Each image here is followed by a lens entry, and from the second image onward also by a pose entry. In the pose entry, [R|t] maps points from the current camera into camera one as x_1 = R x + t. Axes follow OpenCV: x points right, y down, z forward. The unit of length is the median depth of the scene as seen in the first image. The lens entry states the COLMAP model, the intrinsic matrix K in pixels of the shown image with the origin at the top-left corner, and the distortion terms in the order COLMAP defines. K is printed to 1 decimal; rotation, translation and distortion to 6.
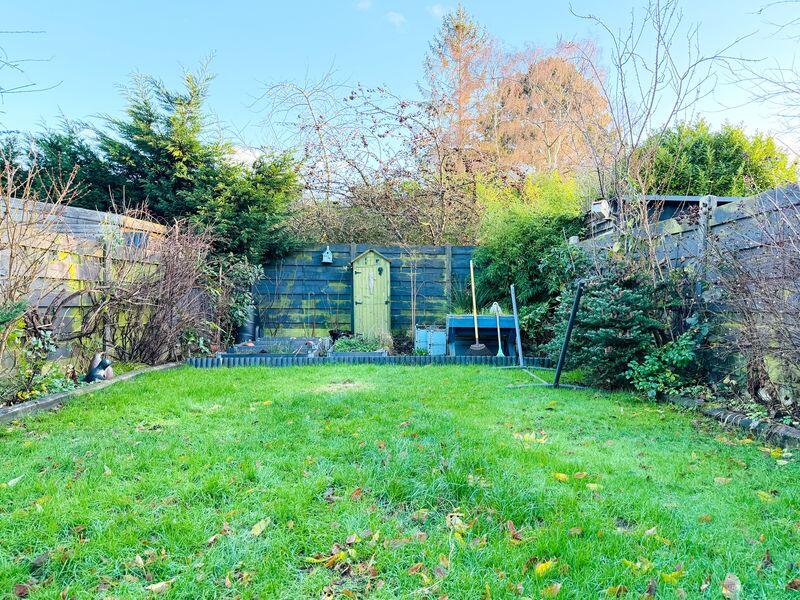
lens RADIAL K [[584.7, 0, 400.0], [0, 584.7, 300.0], [0, 0, 1]] dist [0.127611, -0.191489]
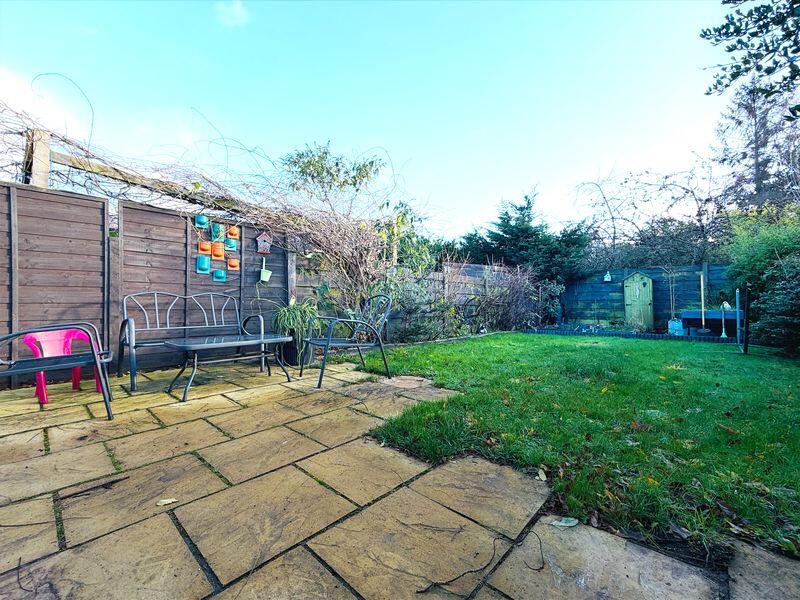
lens RADIAL K [[333.4, 0, 400.0], [0, 333.4, 300.0], [0, 0, 1]] dist [-0.000207, -0.000031]
pose [[0.729316, -0.017337, -0.683957, 0.107579], [0.002981, 0.999750, -0.022162, 0.011389], [0.684171, 0.014124, 0.729185, -0.133171]]
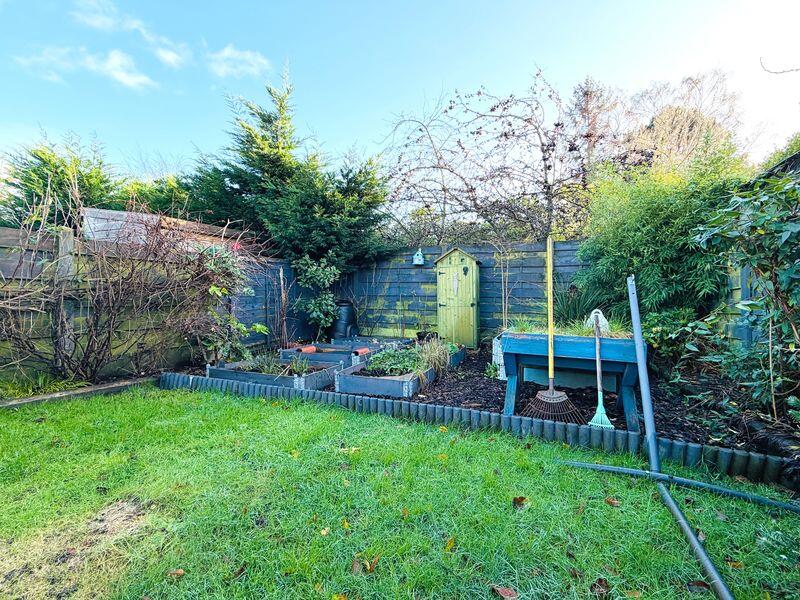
lens RADIAL K [[352.6, 0, 394.7], [0, 352.6, 298.8], [0, 0, 1]] dist [0.000215, 0.000148]
pose [[0.915852, 0.003489, -0.401501, 0.092610], [-0.004283, 0.999990, -0.001081, -0.004393], [0.401494, 0.002710, 0.915858, 0.467191]]
